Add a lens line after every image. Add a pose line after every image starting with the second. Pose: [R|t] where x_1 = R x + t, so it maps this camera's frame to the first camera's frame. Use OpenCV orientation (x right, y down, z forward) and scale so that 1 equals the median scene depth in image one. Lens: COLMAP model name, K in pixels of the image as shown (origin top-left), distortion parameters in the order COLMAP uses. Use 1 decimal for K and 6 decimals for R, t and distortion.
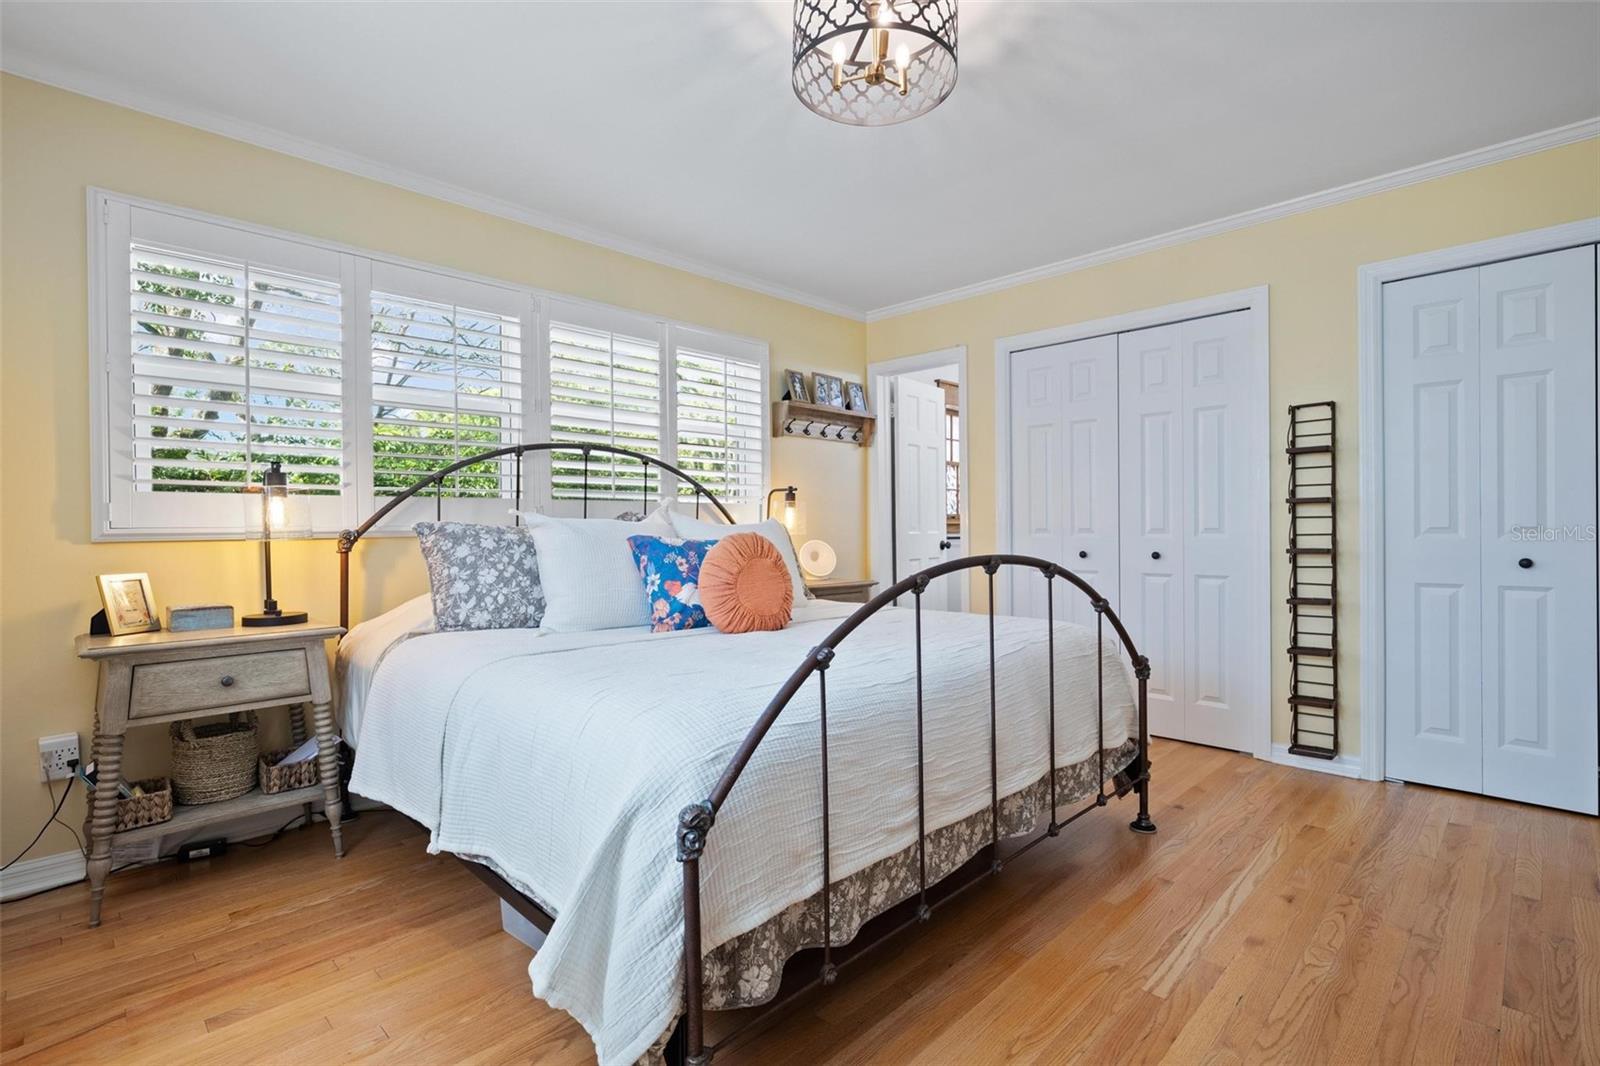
lens RADIAL K [[745.4, 0, 796.5], [0, 745.4, 525.9], [0, 0, 1]] dist [-0.001393, -0.000931]
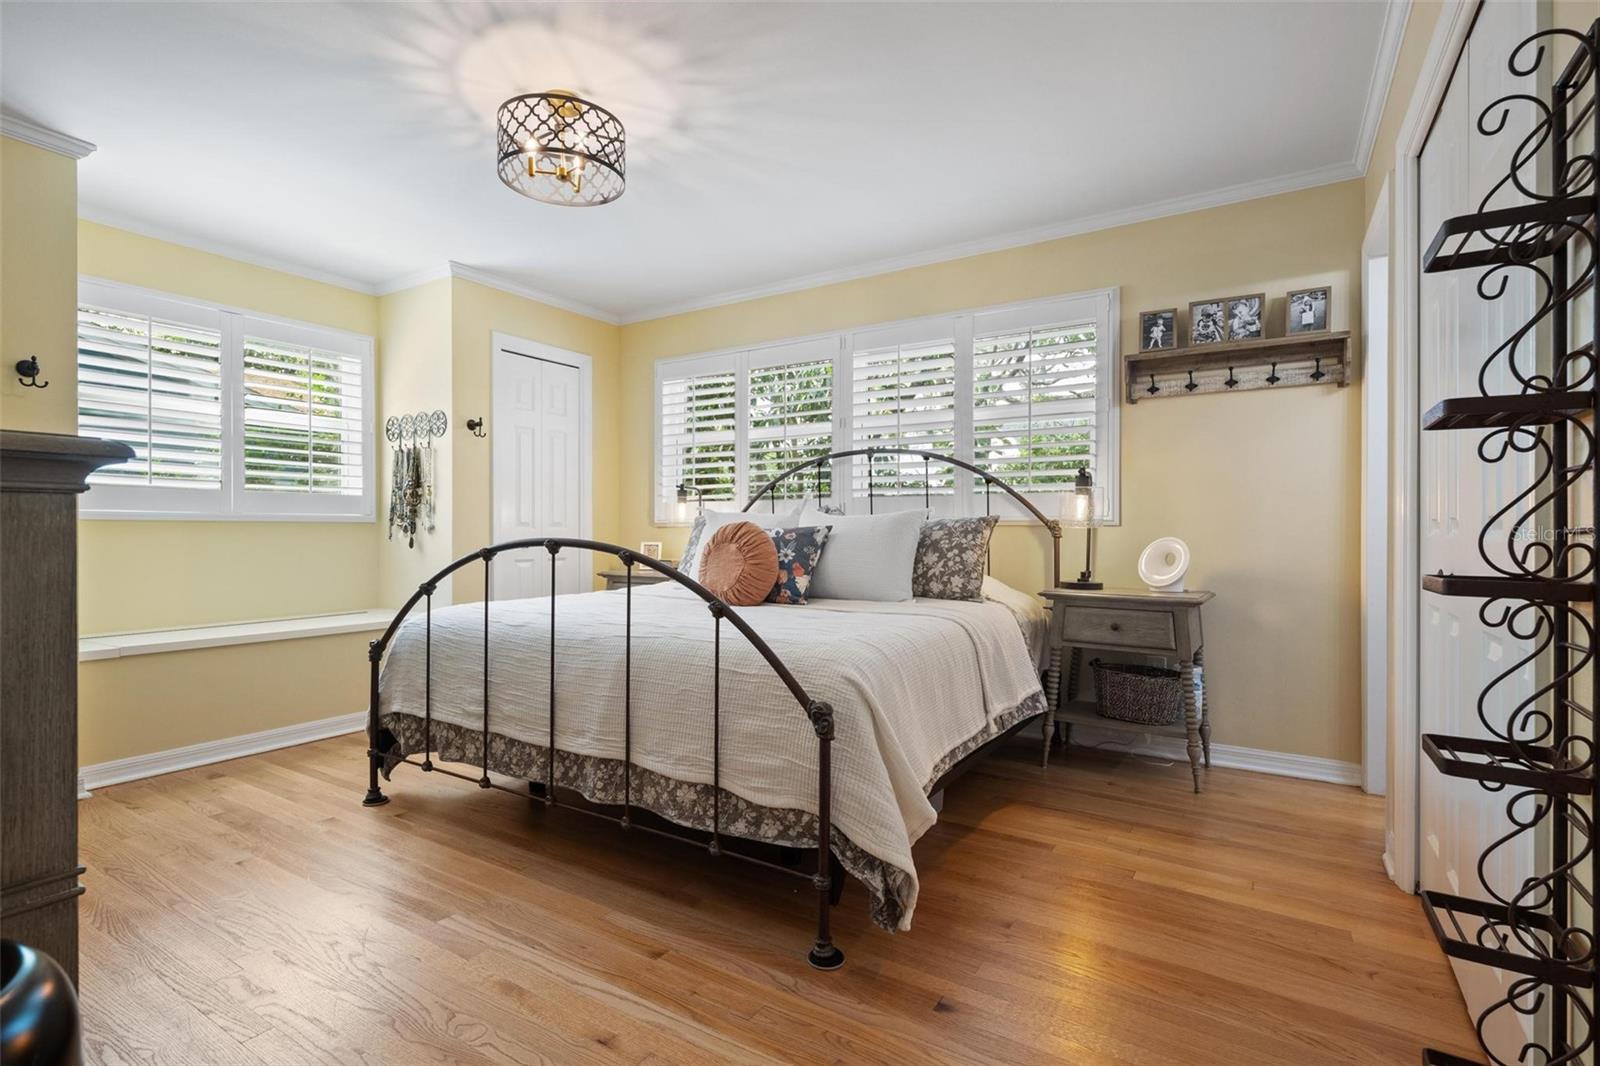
lens RADIAL K [[745.4, 0, 799.0], [0, 745.4, 535.5], [0, 0, 1]] dist [-0.001393, -0.000931]
pose [[0.230013, 0.013848, -0.973089, 0.962463], [-0.001401, 0.999902, 0.013899, 0.012027], [0.973187, -0.001834, 0.230010, 0.711886]]
